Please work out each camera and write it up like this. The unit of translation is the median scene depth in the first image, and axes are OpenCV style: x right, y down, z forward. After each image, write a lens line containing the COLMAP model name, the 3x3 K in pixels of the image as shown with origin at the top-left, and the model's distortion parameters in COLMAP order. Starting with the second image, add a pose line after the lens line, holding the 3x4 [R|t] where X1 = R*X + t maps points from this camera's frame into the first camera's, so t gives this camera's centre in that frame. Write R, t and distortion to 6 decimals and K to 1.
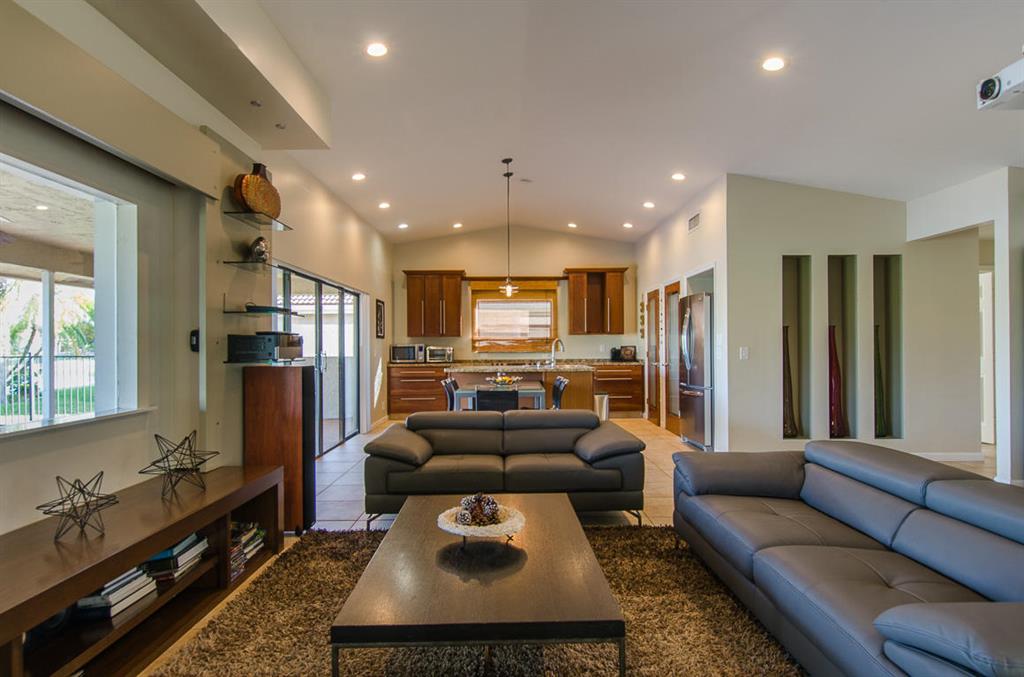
lens RADIAL K [[567.7, 0, 509.5], [0, 567.7, 343.5], [0, 0, 1]] dist [-0.001379, -0.000366]
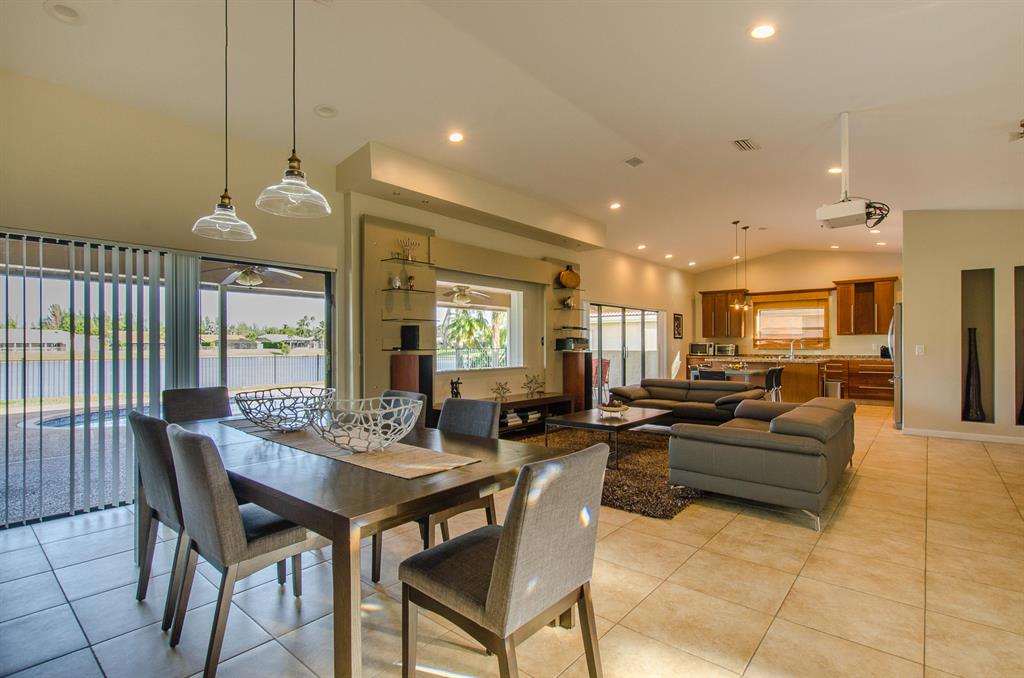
lens RADIAL K [[485.7, 0, 510.0], [0, 485.7, 343.9], [0, 0, 1]] dist [-0.000760, -0.000594]
pose [[0.755604, 0.003880, -0.655017, 0.261463], [-0.000739, 0.999987, 0.005071, -0.001284], [0.655028, -0.003347, 0.755597, -0.255280]]
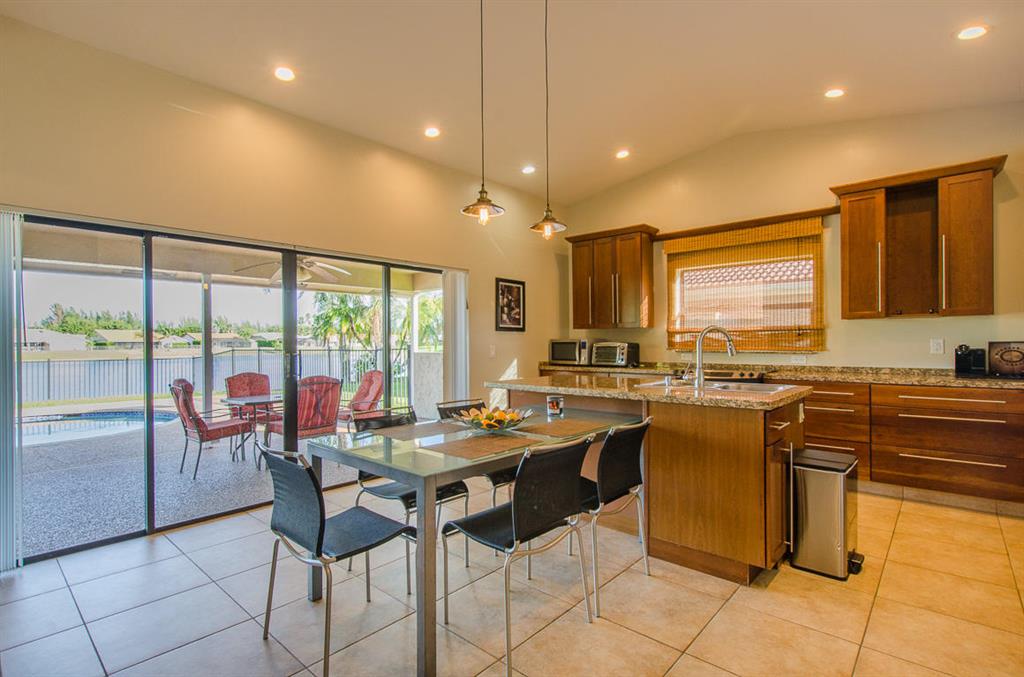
lens RADIAL K [[492.2, 0, 508.0], [0, 492.2, 341.9], [0, 0, 1]] dist [-0.002313, -0.000107]
pose [[0.740648, 0.001228, -0.671892, 0.181533], [0.004781, 0.999963, 0.007098, 0.000229], [0.671876, -0.008469, 0.740615, 0.484179]]
